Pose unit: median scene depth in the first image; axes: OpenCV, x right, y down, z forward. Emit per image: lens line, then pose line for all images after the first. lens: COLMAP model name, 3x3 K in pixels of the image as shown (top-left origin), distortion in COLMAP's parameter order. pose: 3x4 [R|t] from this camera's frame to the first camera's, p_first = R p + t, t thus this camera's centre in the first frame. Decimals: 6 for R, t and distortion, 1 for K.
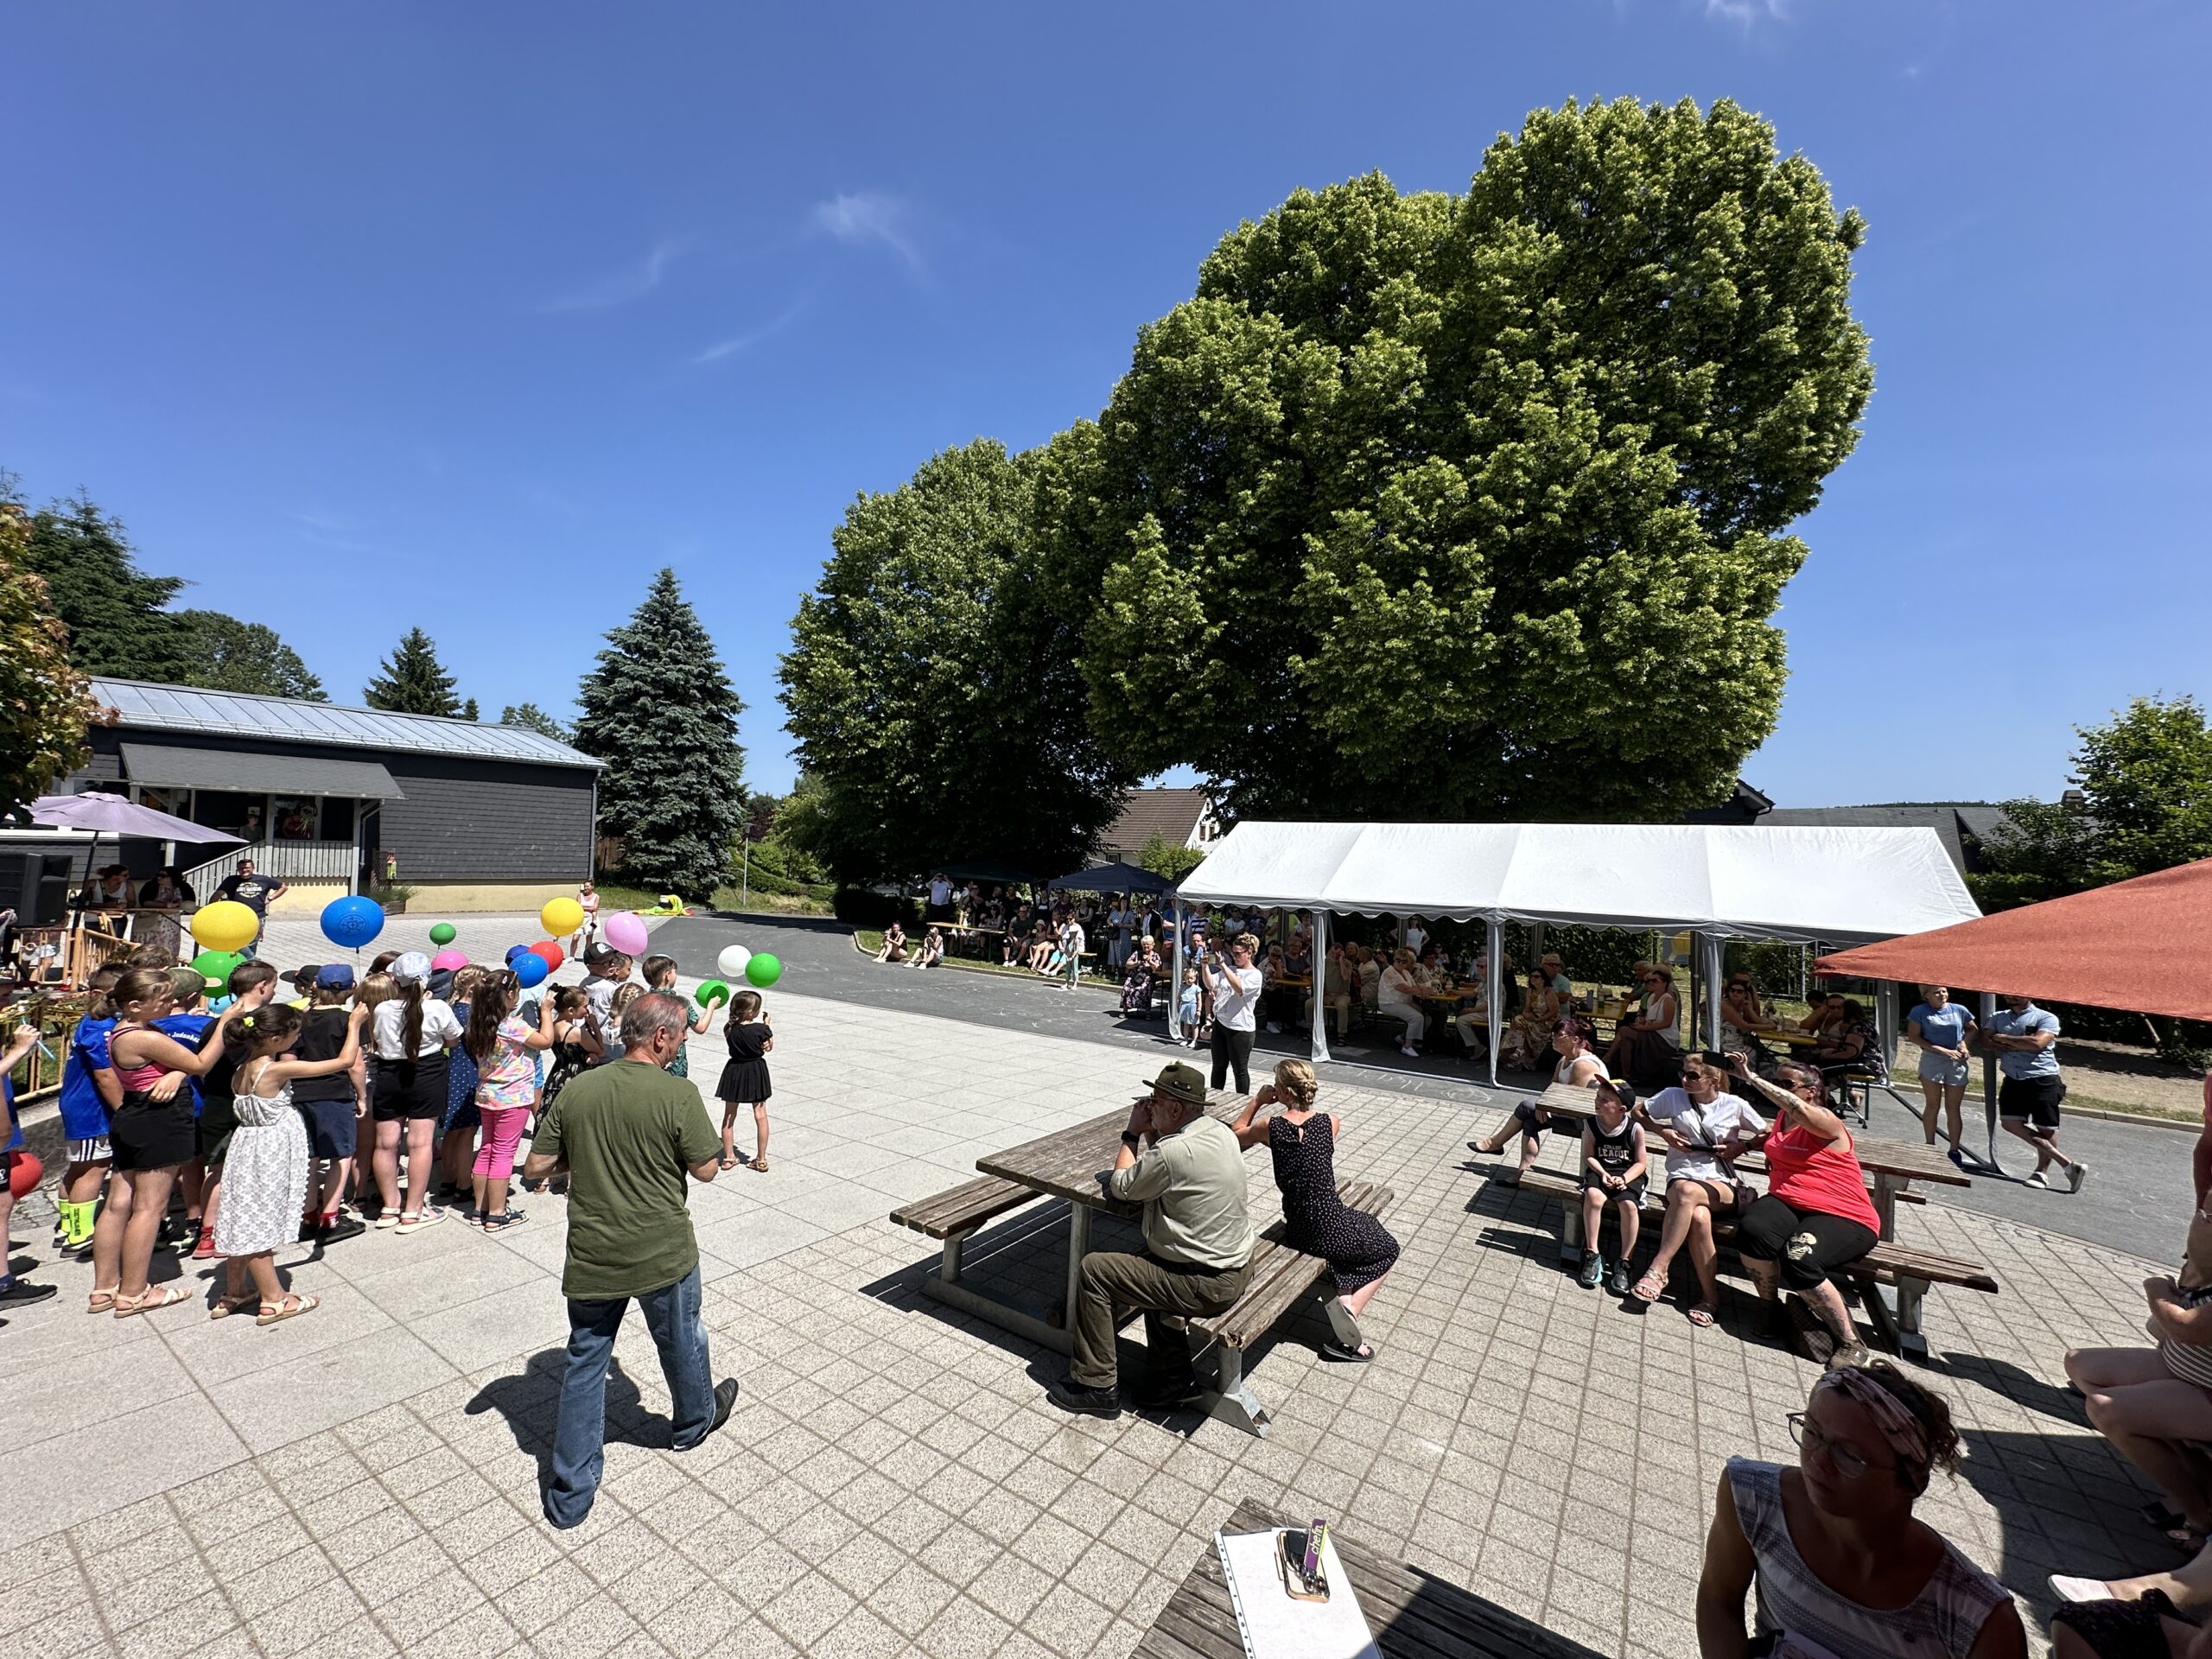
lens RADIAL K [[880.5, 0, 1102.0], [0, 880.5, 835.6], [0, 0, 1]] dist [-0.005222, -0.000352]
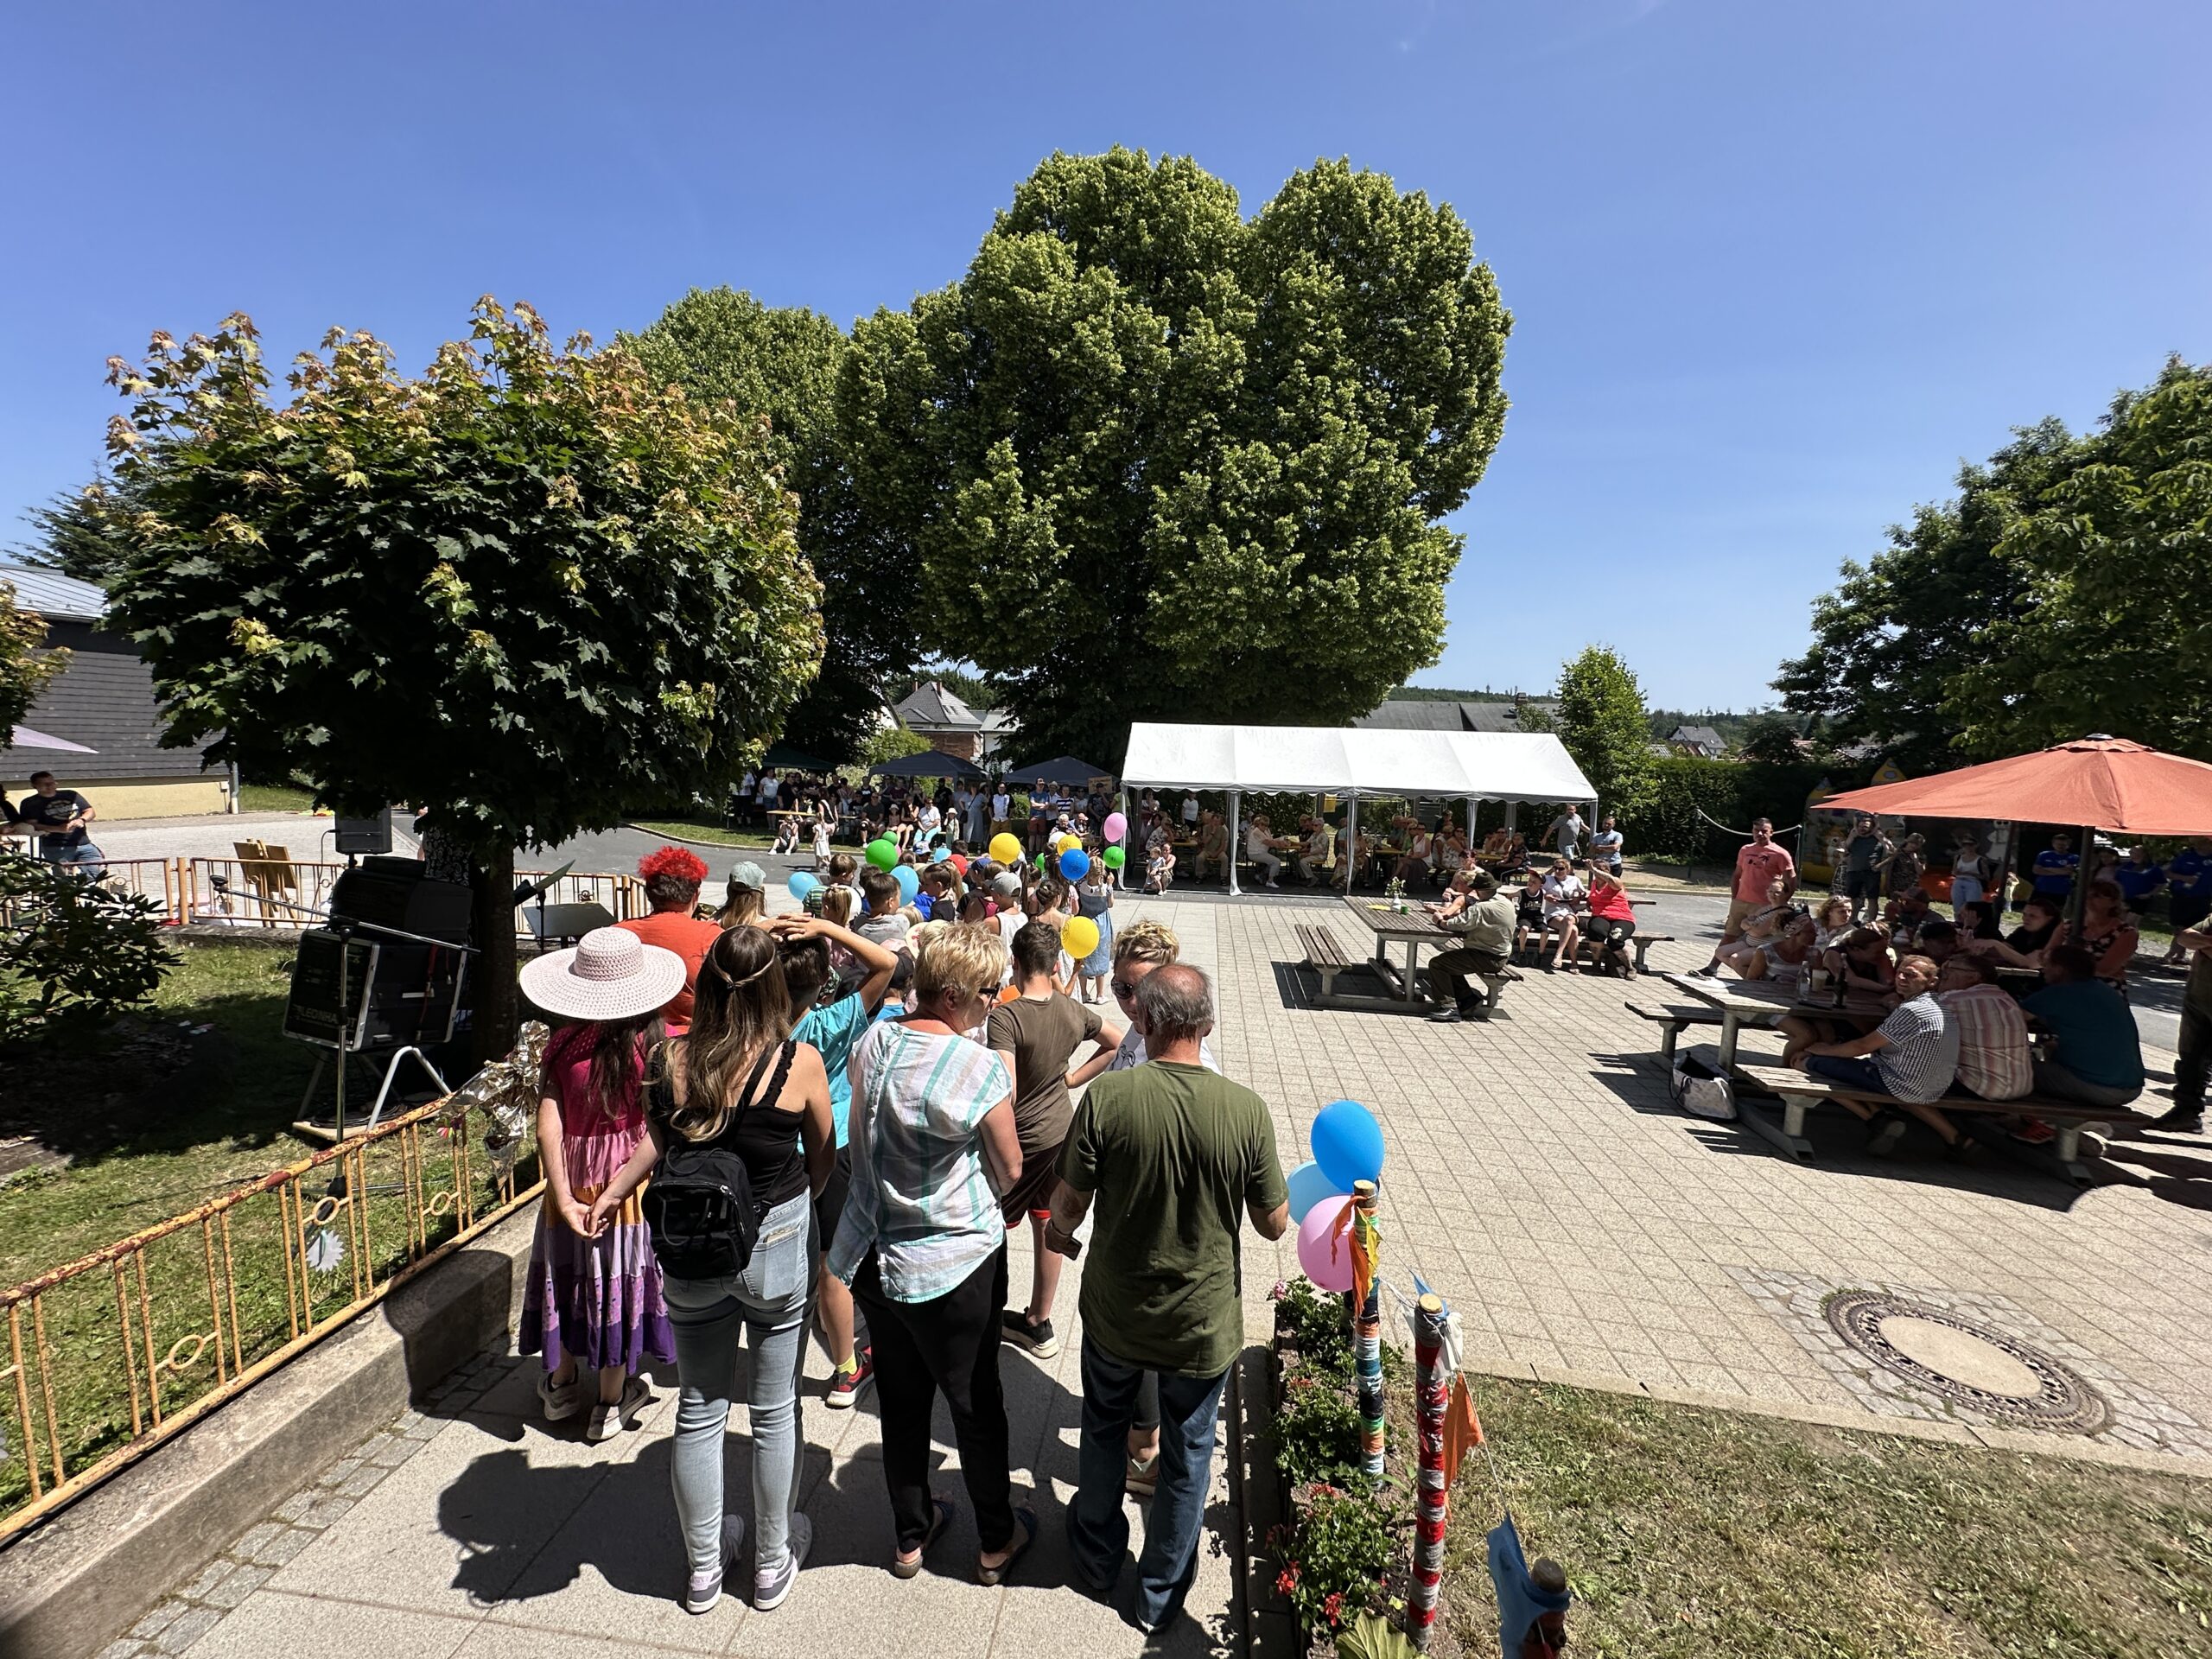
lens RADIAL K [[880.5, 0, 1109.4], [0, 880.5, 836.5], [0, 0, 1]] dist [-0.005222, -0.000352]
pose [[0.900577, -0.052571, 0.431505, -0.401652], [-0.011315, 0.989489, 0.144165, -0.034510], [-0.434548, -0.134714, 0.890517, -0.138347]]
